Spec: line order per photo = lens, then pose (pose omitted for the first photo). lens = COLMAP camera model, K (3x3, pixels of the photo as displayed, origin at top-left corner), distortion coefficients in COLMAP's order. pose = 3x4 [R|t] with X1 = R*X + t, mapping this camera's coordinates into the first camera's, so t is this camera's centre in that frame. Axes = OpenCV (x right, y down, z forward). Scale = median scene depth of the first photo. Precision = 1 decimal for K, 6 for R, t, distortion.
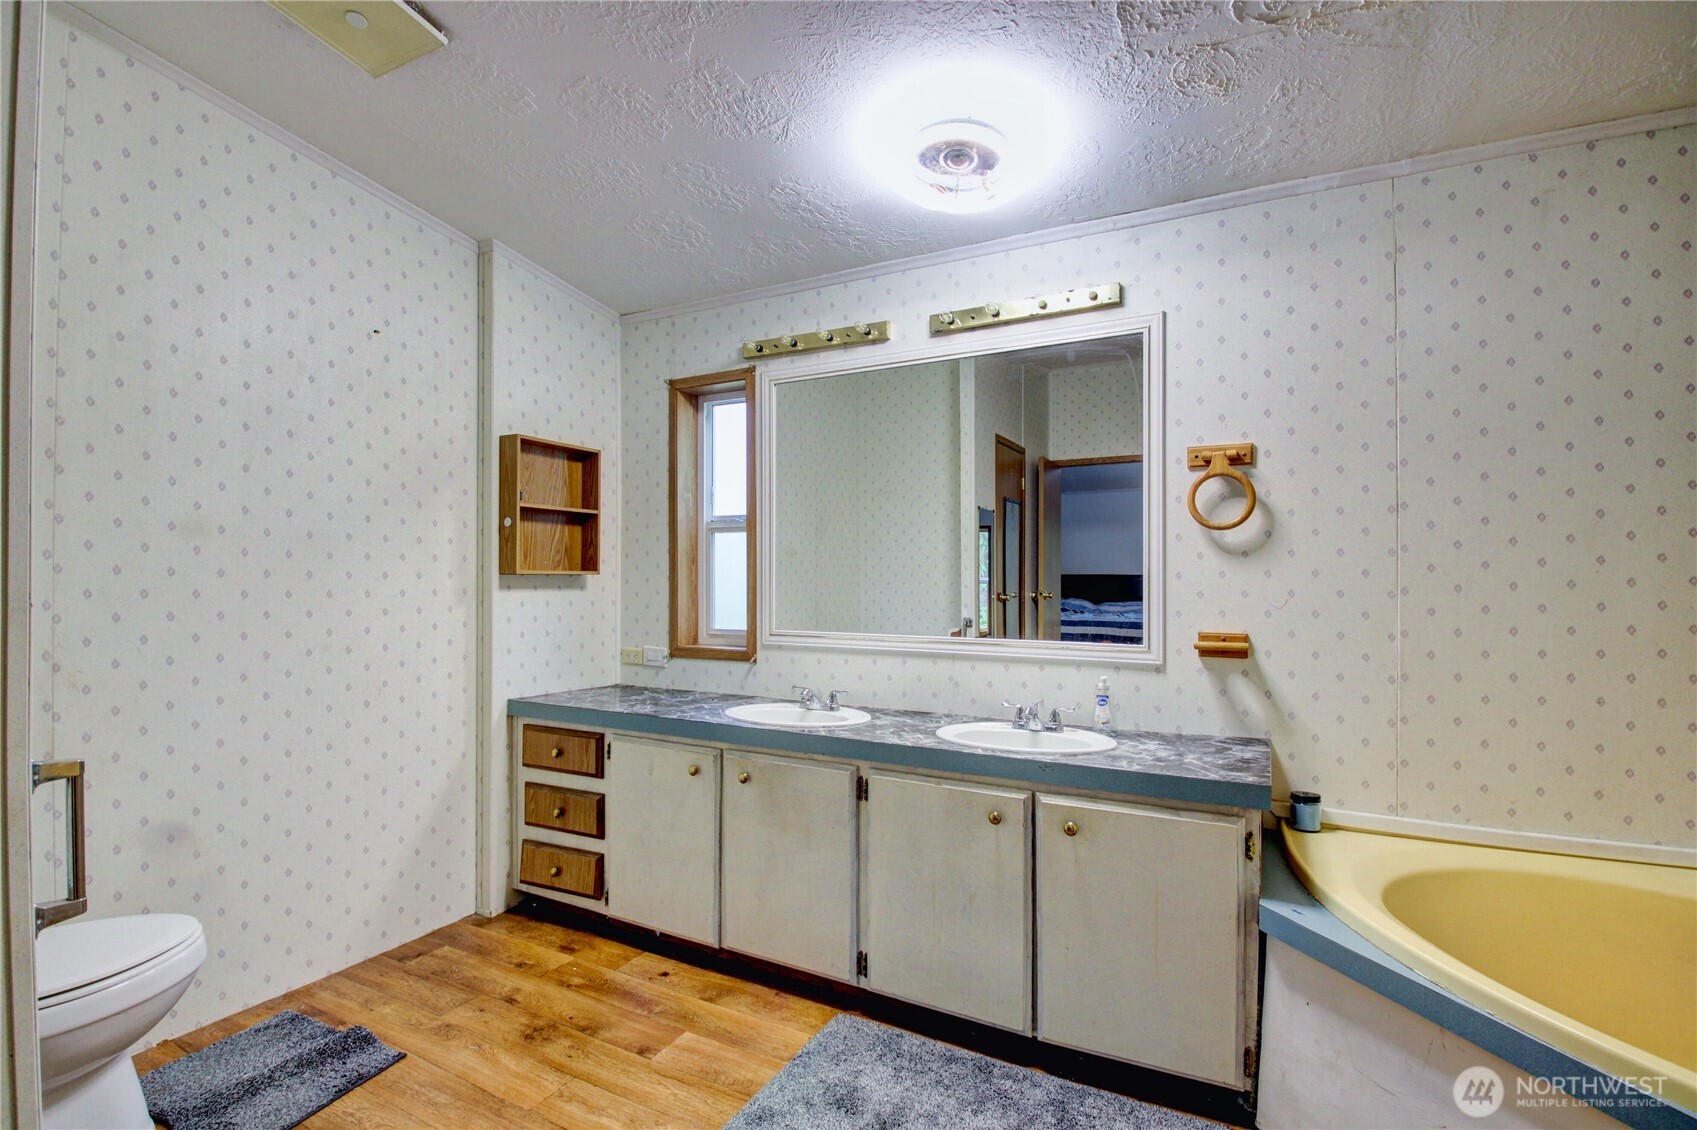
lens RADIAL K [[782.6, 0, 823.0], [0, 782.6, 568.9], [0, 0, 1]] dist [-0.008657, -0.010065]
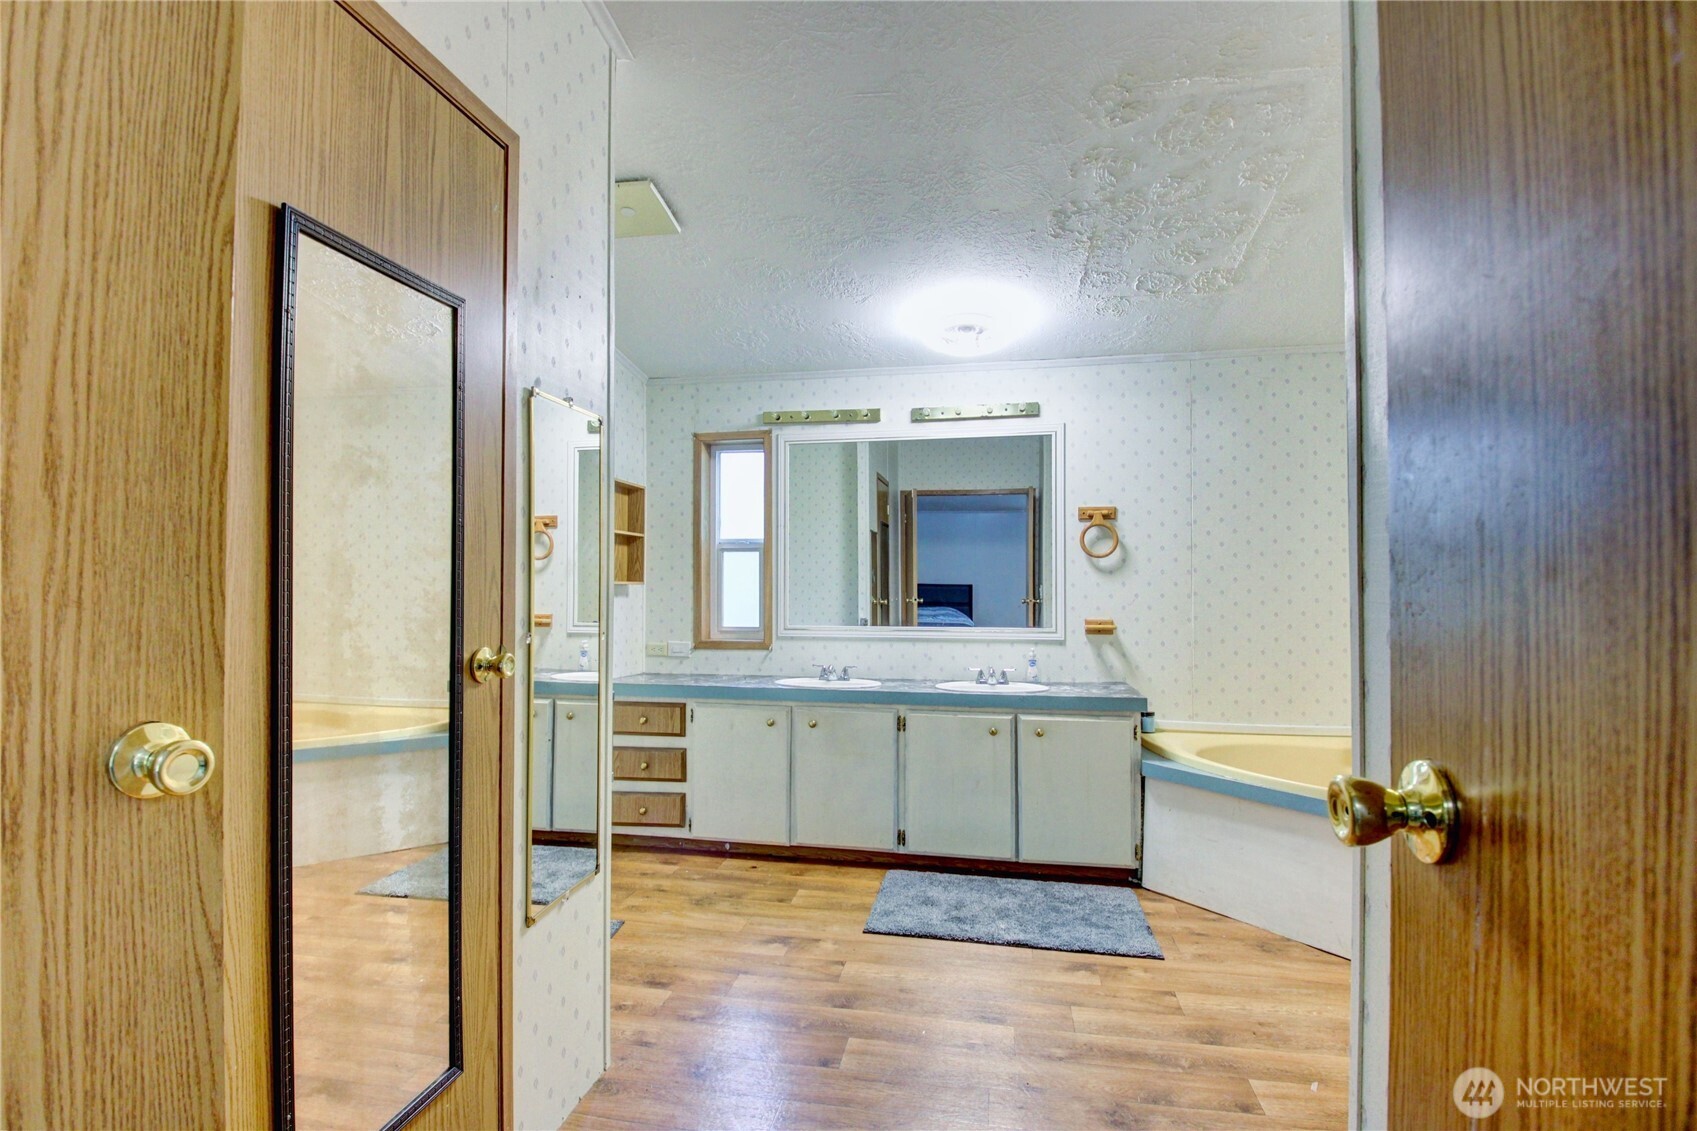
lens RADIAL K [[796.1, 0, 818.0], [0, 796.1, 569.5], [0, 0, 1]] dist [-0.001507, -0.006176]
pose [[0.958171, 0.004737, 0.286156, -0.542909], [-0.002130, 0.999953, -0.009421, -0.007928], [-0.286187, 0.008417, 0.958137, -0.450681]]
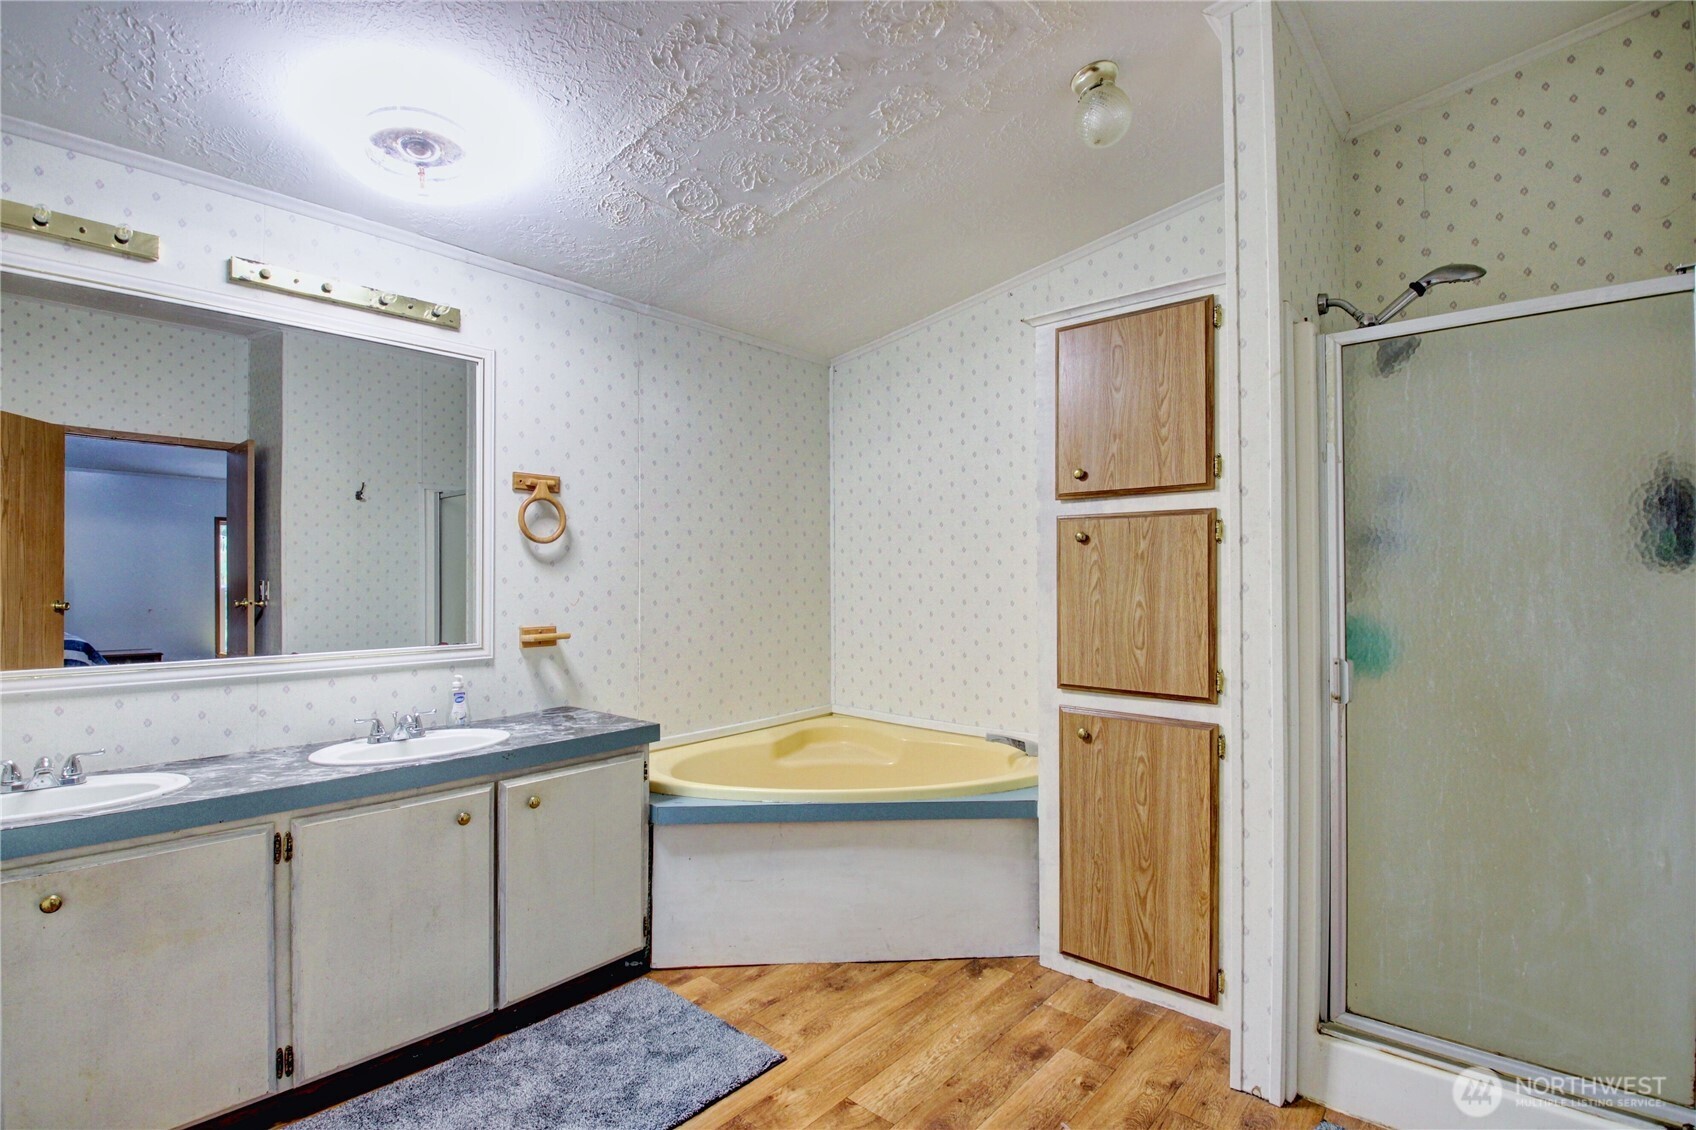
lens RADIAL K [[795.7, 0, 839.6], [0, 795.7, 570.3], [0, 0, 1]] dist [-0.001507, -0.006176]
pose [[0.231608, 0.005407, 0.972794, -0.596272], [-0.007563, 0.999964, -0.003758, -0.006414], [-0.972780, -0.006487, 0.231641, 0.244326]]
